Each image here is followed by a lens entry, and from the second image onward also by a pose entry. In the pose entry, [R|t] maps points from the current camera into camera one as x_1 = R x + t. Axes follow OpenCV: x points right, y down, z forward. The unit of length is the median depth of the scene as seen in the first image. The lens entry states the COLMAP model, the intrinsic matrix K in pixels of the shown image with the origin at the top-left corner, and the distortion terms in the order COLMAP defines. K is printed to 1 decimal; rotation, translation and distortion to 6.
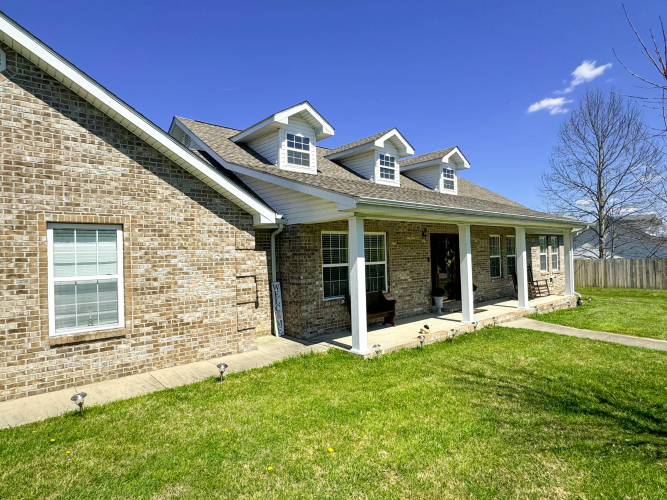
lens RADIAL K [[379.3, 0, 335.0], [0, 379.3, 250.9], [0, 0, 1]] dist [0.001028, -0.000780]
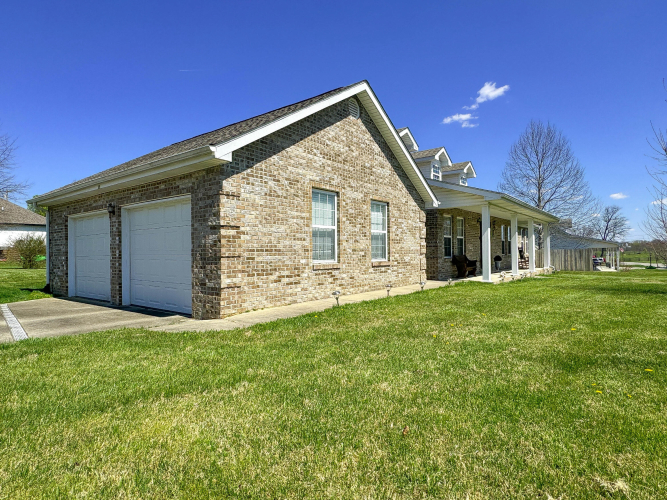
lens RADIAL K [[379.3, 0, 331.9], [0, 379.3, 249.6], [0, 0, 1]] dist [0.001028, -0.000780]
pose [[0.981347, 0.018616, 0.191339, -0.867002], [-0.018290, 0.999827, -0.003471, 0.119979], [-0.191371, -0.000093, 0.981518, -0.516647]]
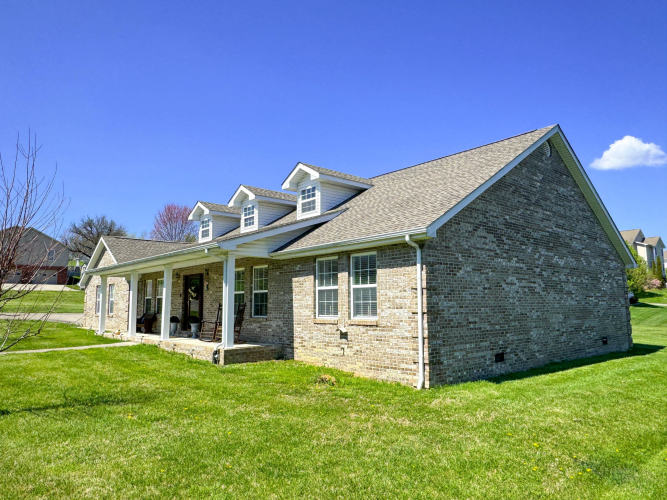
lens RADIAL K [[472.6, 0, 329.9], [0, 472.6, 247.2], [0, 0, 1]] dist [0.024249, -0.023884]
pose [[-0.001049, -0.082650, -0.996578, 2.751860], [0.033995, 0.996000, -0.082638, 0.012216], [0.999421, -0.033965, 0.001765, 2.129479]]
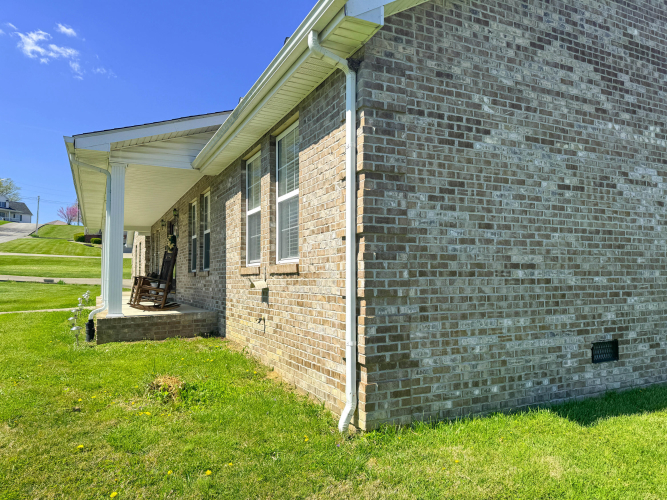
lens RADIAL K [[472.6, 0, 320.5], [0, 472.6, 247.1], [0, 0, 1]] dist [0.024249, -0.023884]
pose [[-0.283907, -0.020009, -0.958643, 1.982693], [0.043005, 0.998510, -0.033578, 0.114925], [0.957887, -0.050760, -0.282624, 2.463147]]
